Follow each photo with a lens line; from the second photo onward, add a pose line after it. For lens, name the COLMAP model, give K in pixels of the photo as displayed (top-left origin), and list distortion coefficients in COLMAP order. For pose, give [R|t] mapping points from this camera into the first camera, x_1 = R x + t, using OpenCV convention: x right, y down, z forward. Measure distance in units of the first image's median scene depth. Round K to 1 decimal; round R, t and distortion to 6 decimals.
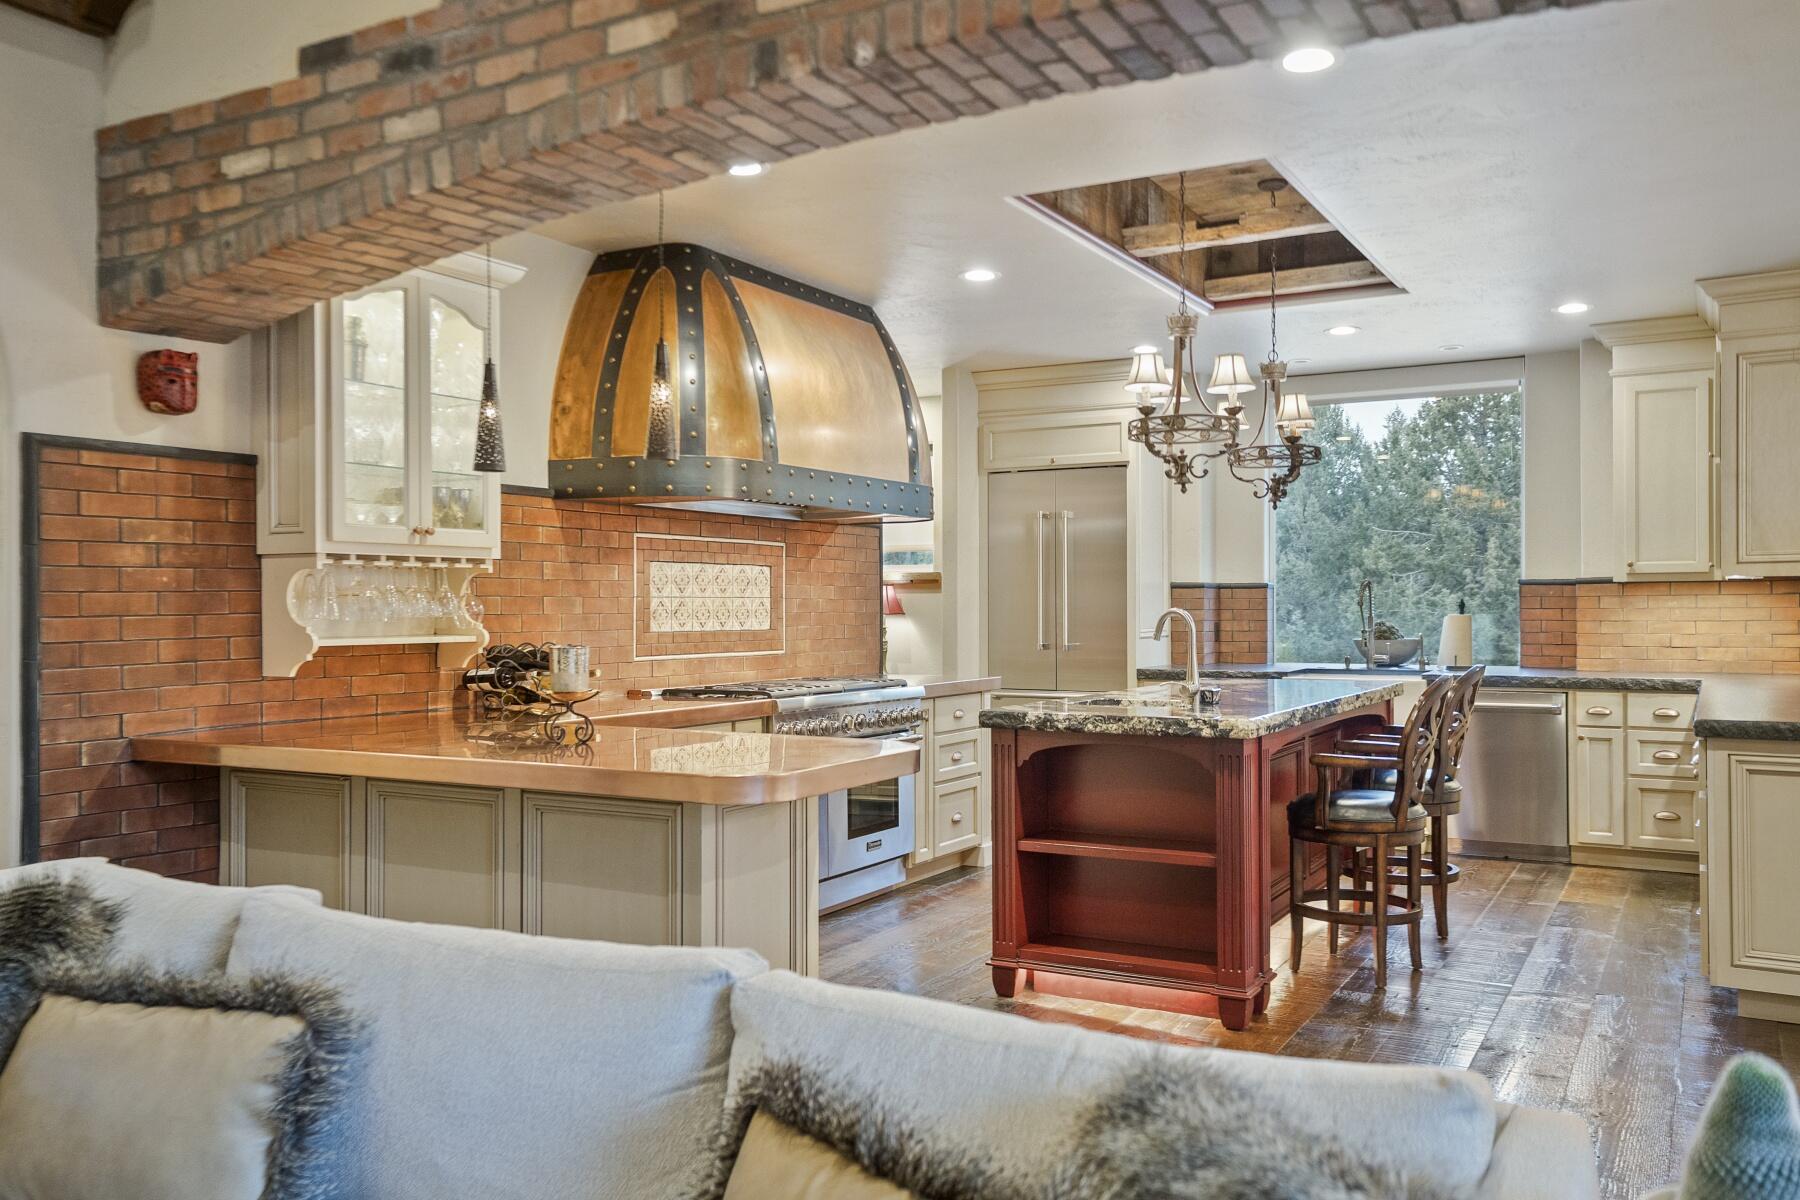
lens RADIAL K [[1439.3, 0, 854.2], [0, 1439.3, 605.9], [0, 0, 1]] dist [0.036805, 0.028123]
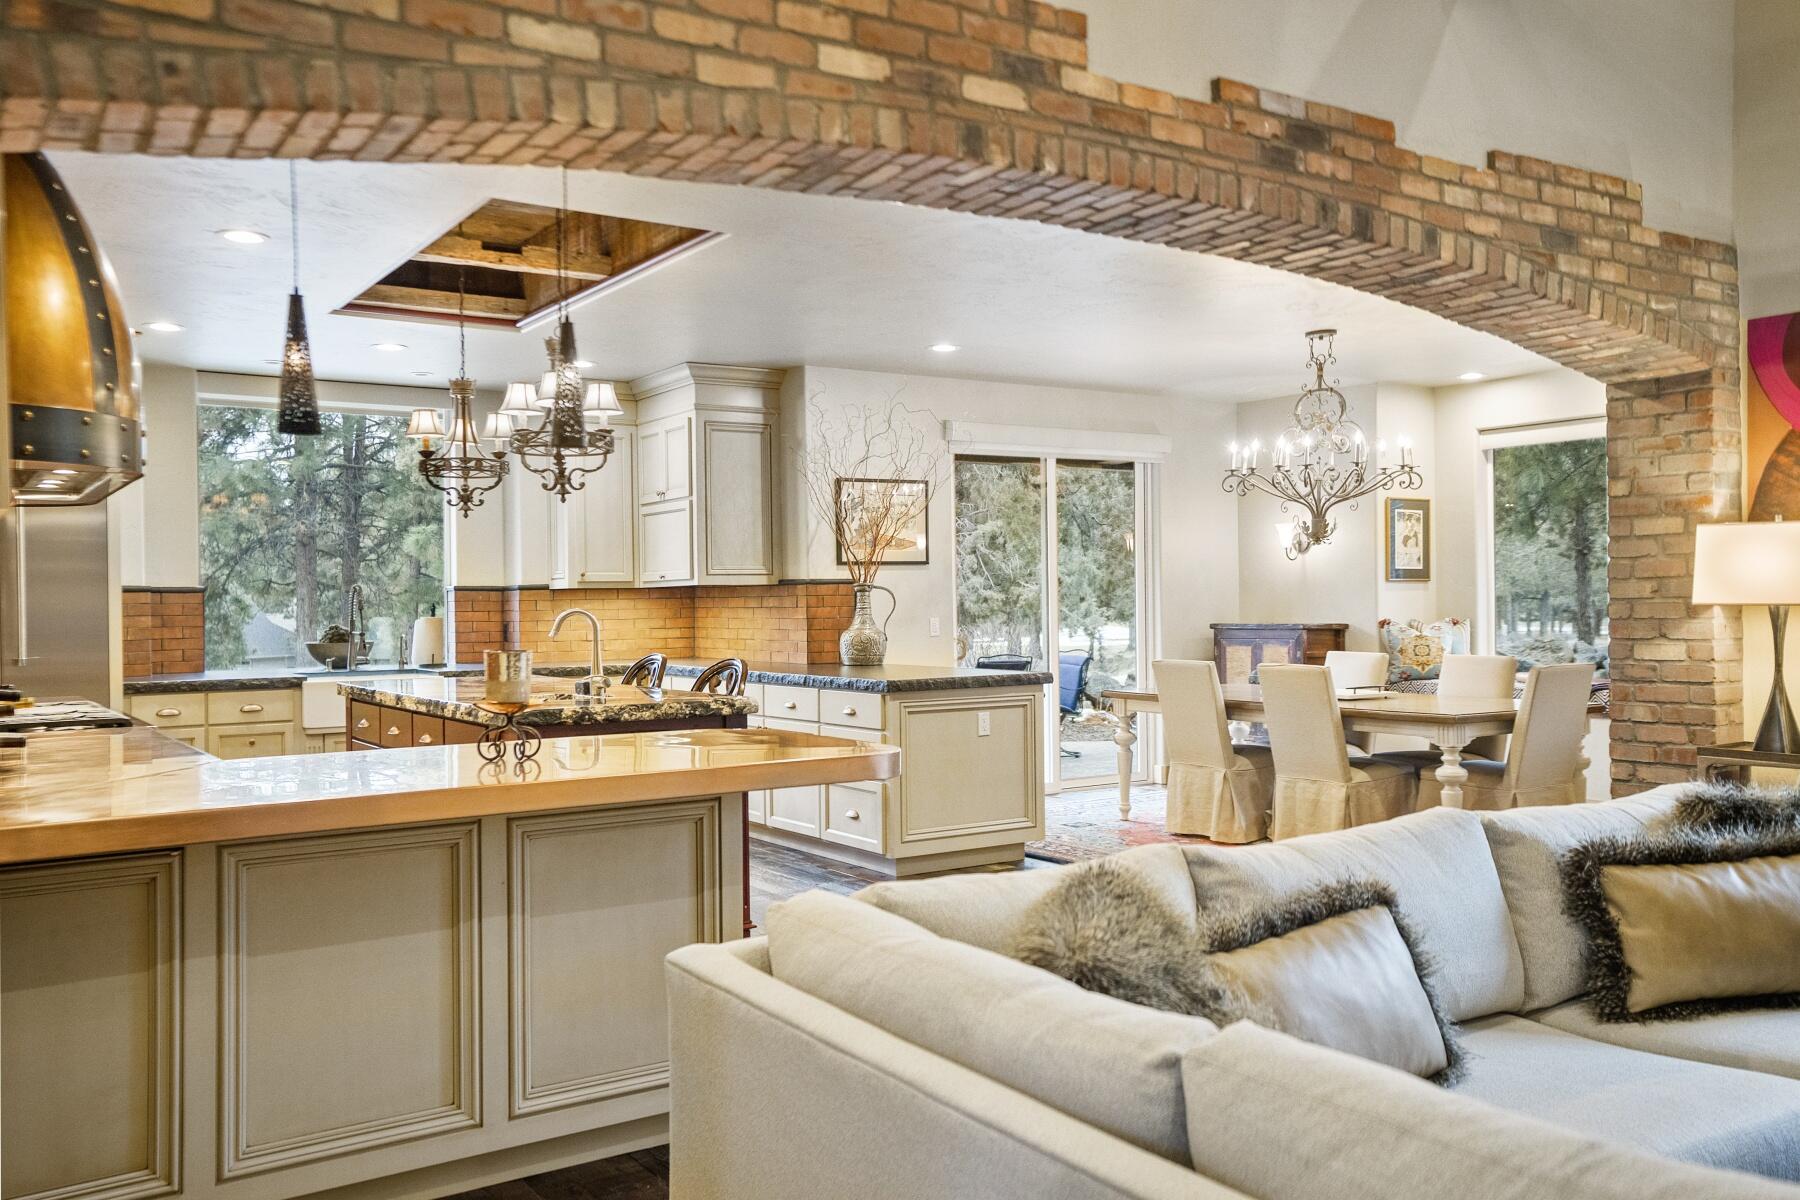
lens RADIAL K [[1468.8, 0, 889.4], [0, 1468.8, 614.5], [0, 0, 1]] dist [0.020419, 0.031873]
pose [[0.461264, -0.010060, 0.887206, -0.688135], [0.011194, 0.999922, 0.005518, 0.002560], [-0.887192, 0.007386, 0.461340, 0.300024]]
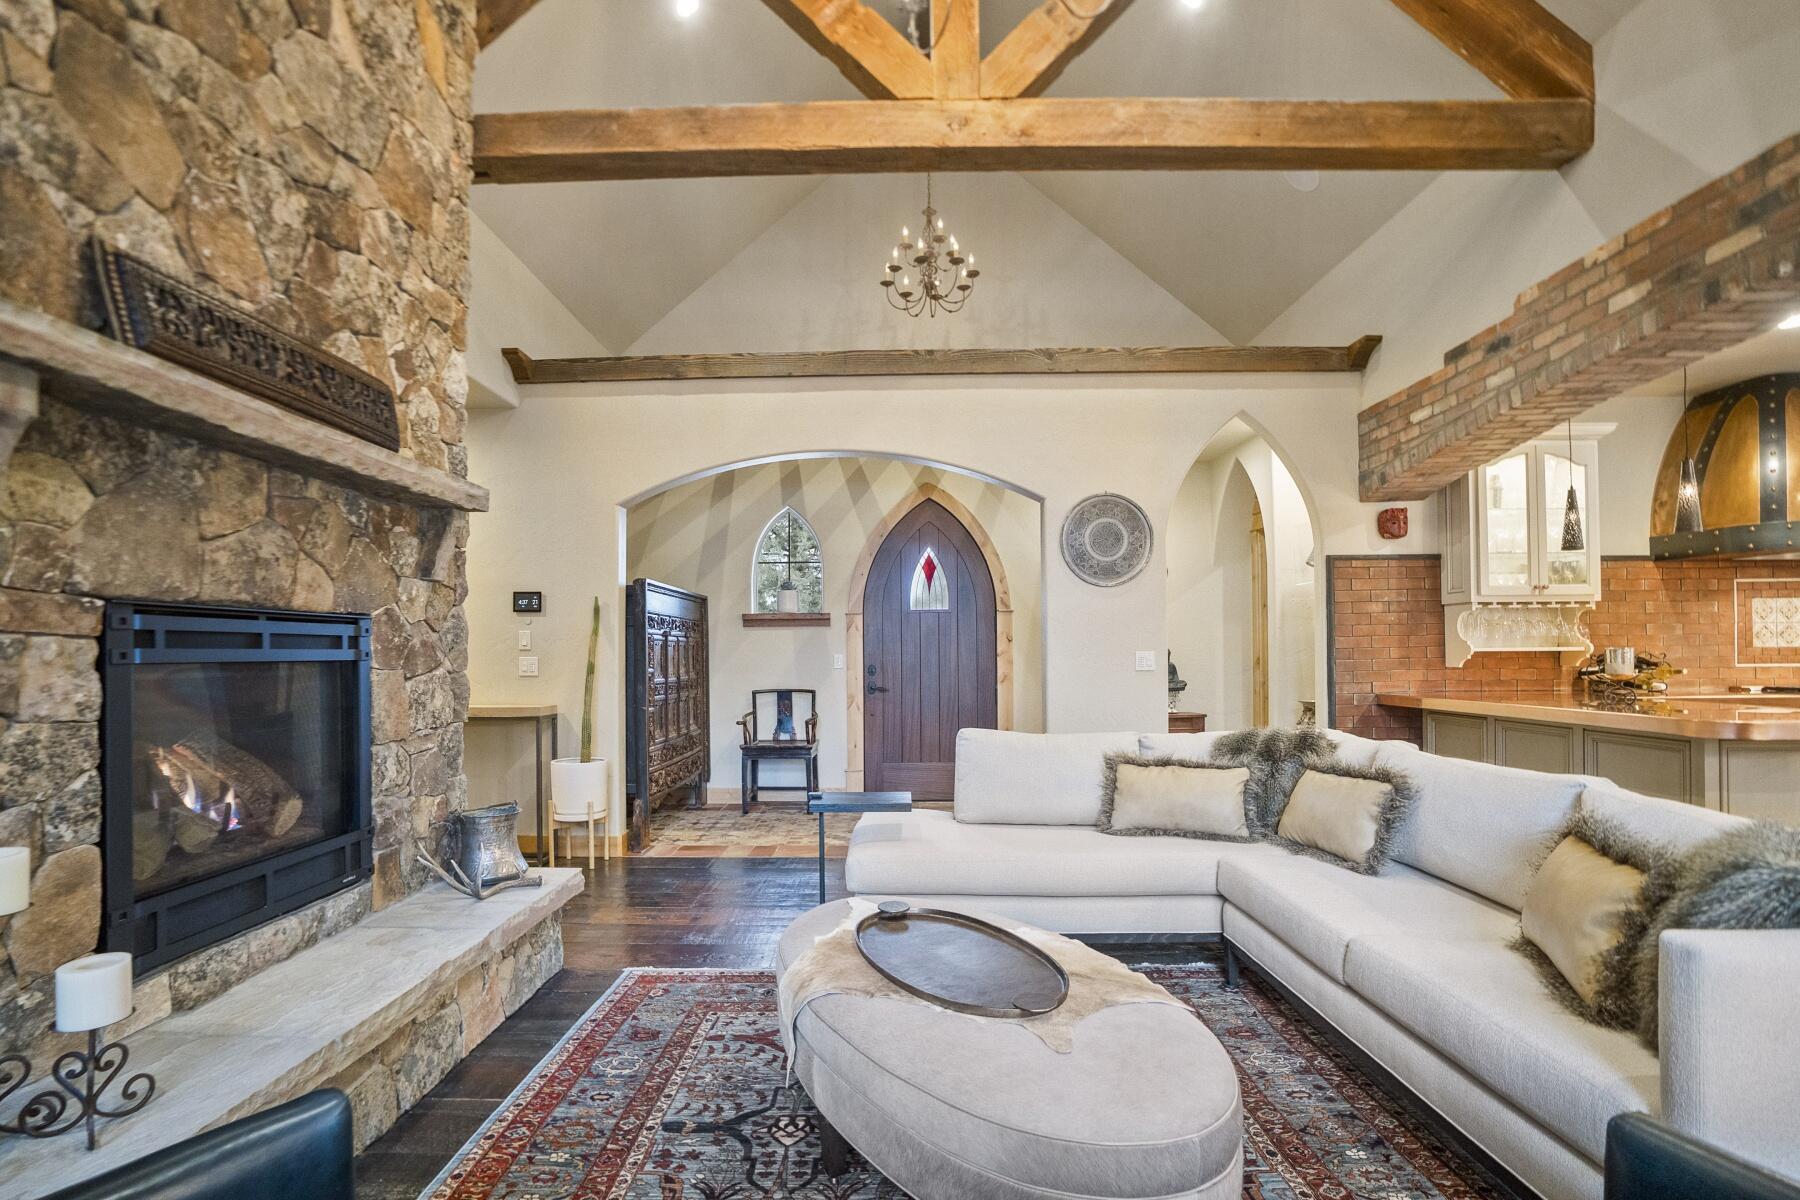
lens RADIAL K [[844.6, 0, 898.2], [0, 844.6, 632.7], [0, 0, 1]] dist [-0.051639, 0.020874]
pose [[0.502934, -0.017200, -0.864154, 0.163364], [0.003350, 0.999833, -0.017951, 0.018105], [0.864319, 0.006133, 0.502907, -0.170156]]
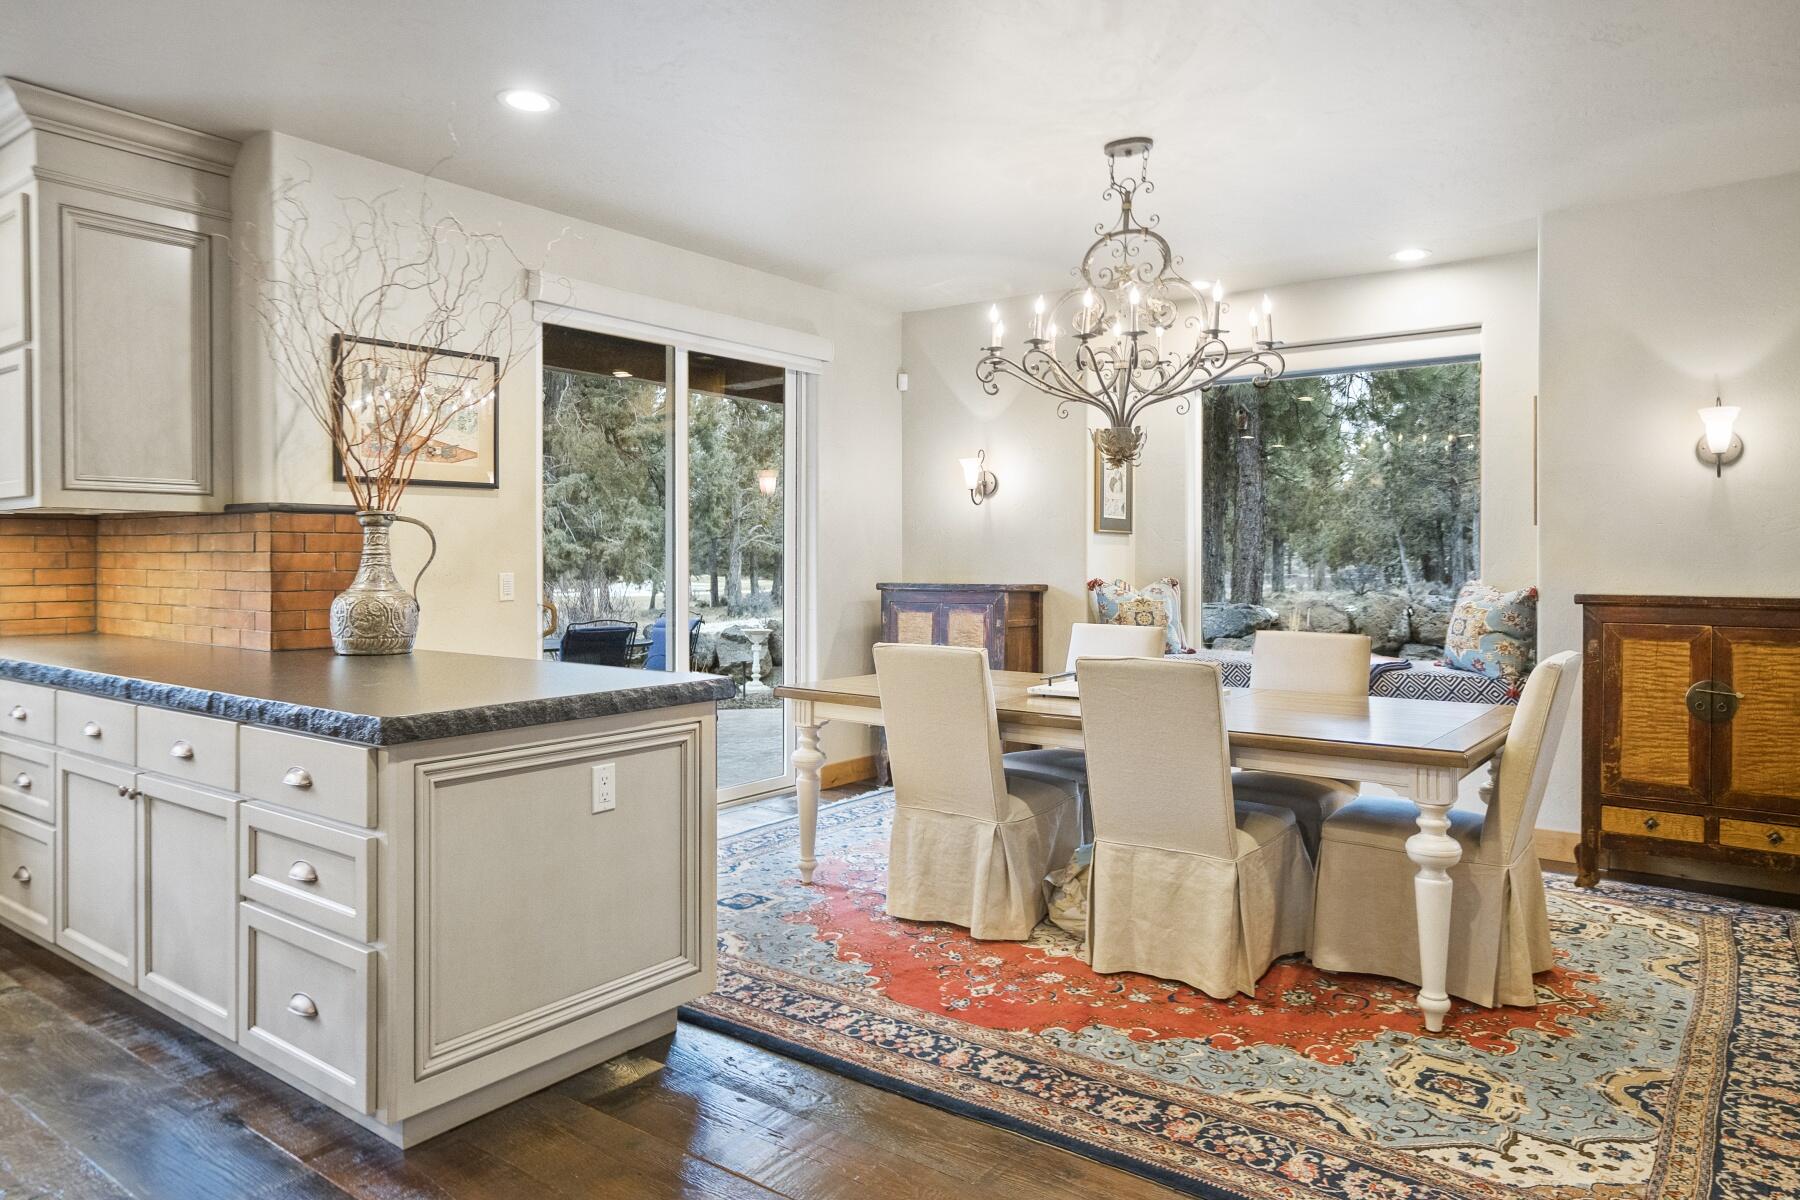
lens RADIAL K [[1165.0, 0, 895.1], [0, 1165.0, 562.9], [0, 0, 1]] dist [-0.000244, 0.012522]
pose [[0.131986, 0.000017, 0.991252, 0.105084], [-0.001225, 0.999999, 0.000146, 0.009577], [-0.991251, -0.001233, 0.131986, 0.676193]]
